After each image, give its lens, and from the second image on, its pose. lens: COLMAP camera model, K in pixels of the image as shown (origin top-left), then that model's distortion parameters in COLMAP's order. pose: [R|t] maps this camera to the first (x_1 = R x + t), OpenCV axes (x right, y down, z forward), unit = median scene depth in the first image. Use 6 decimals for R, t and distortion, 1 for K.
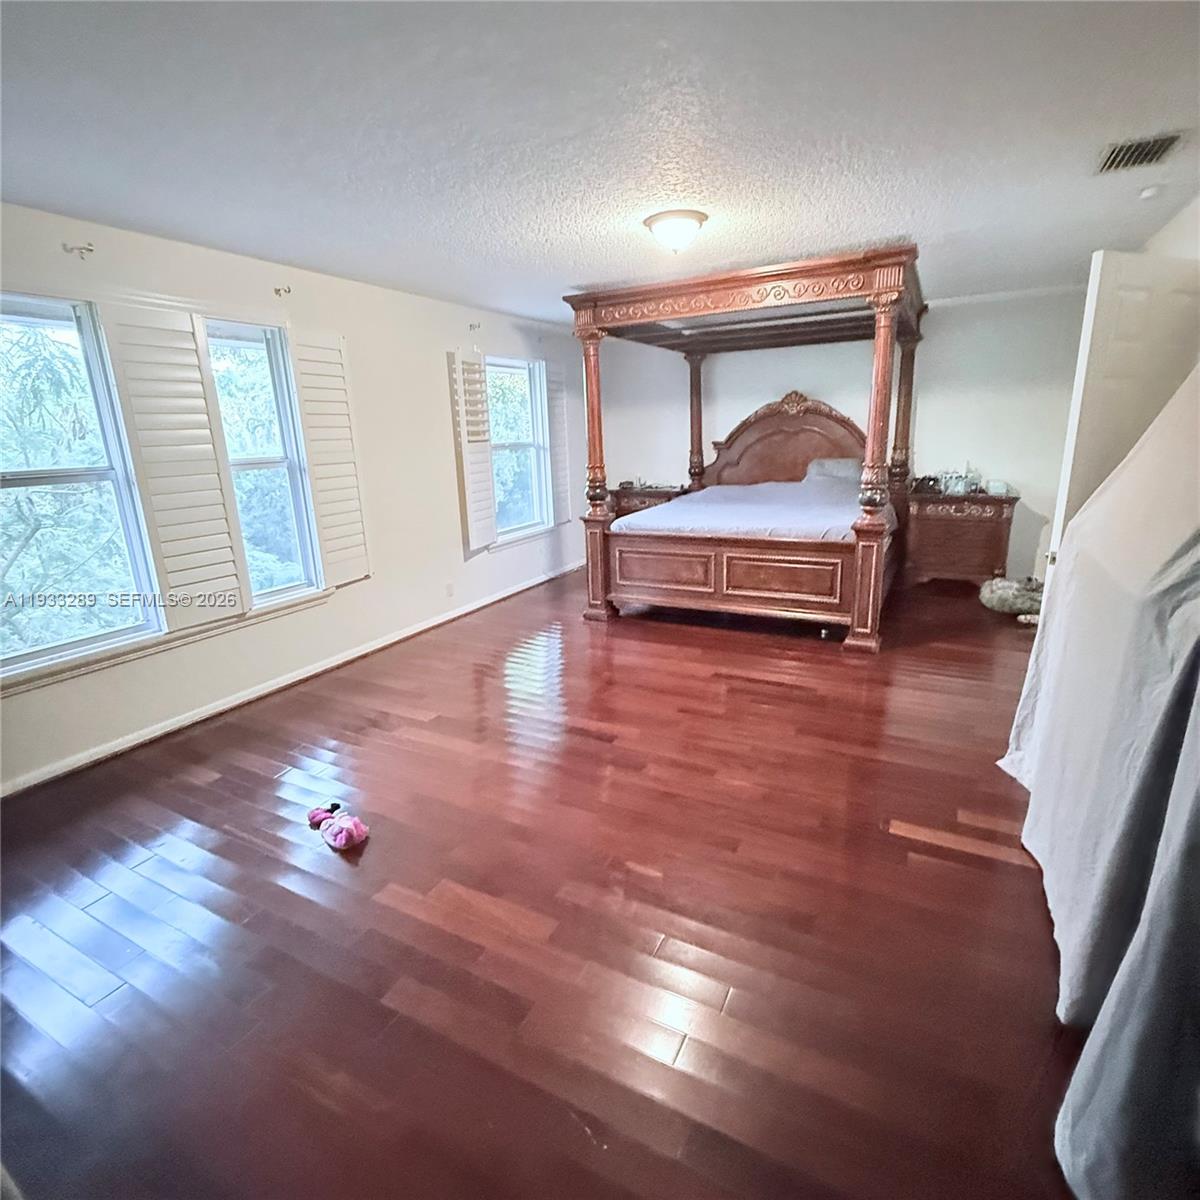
lens RADIAL K [[630.6, 0, 600.0], [0, 630.6, 600.0], [0, 0, 1]] dist [0.001090, 0.000399]
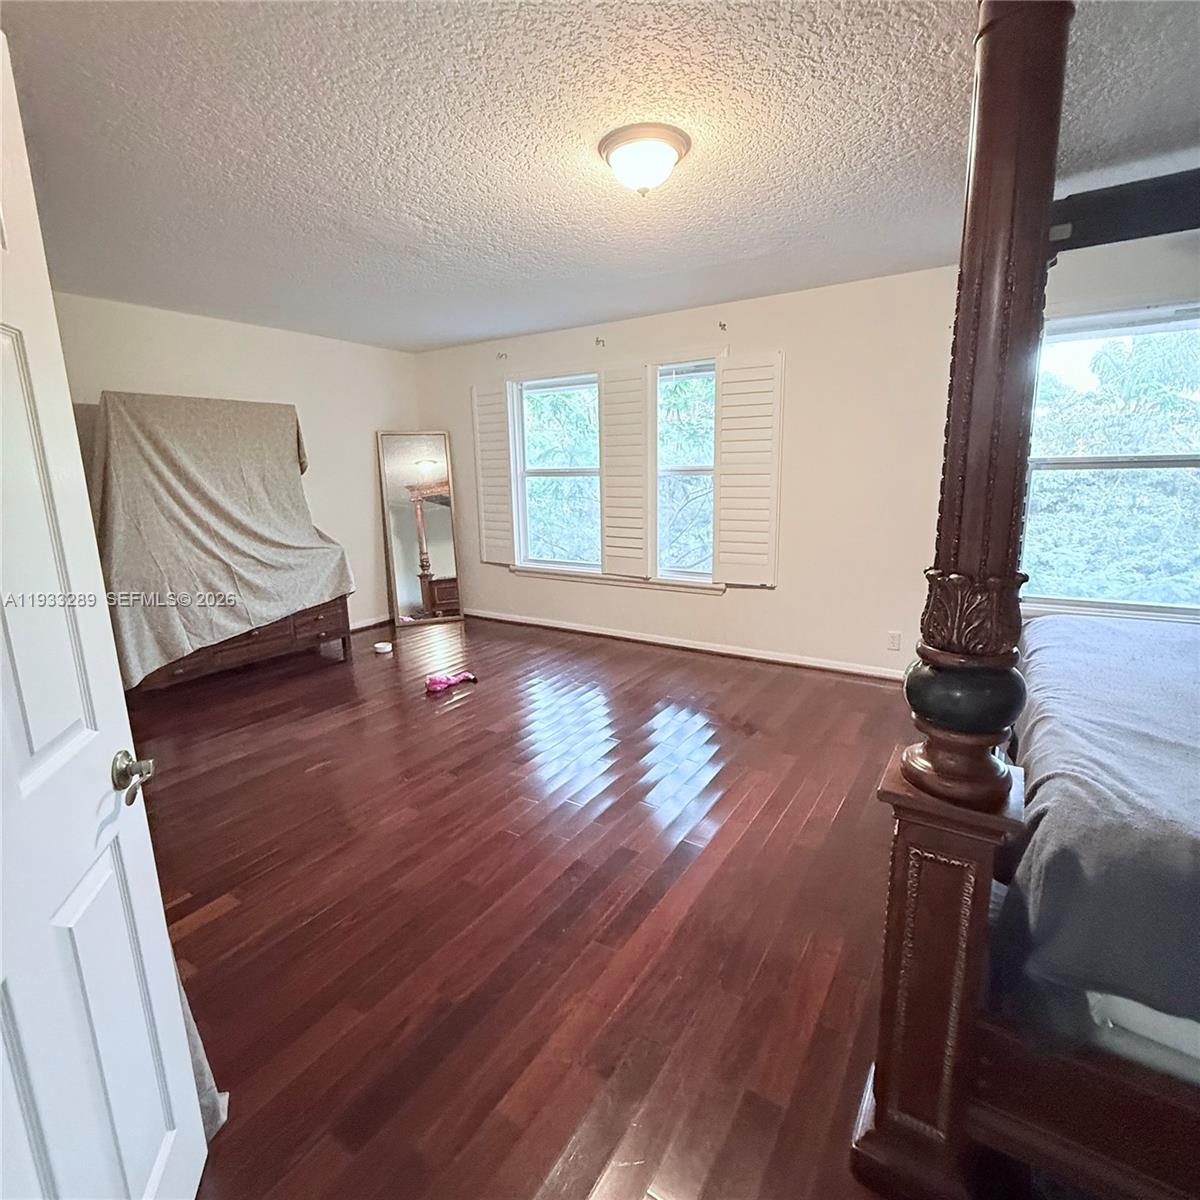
lens RADIAL K [[630.6, 0, 600.0], [0, 630.6, 600.0], [0, 0, 1]] dist [0.001090, 0.000399]
pose [[-0.075905, 0.247526, -0.965903, 0.780872], [-0.236383, 0.936617, 0.258597, -0.265753], [0.968691, 0.247952, -0.012583, 0.934236]]
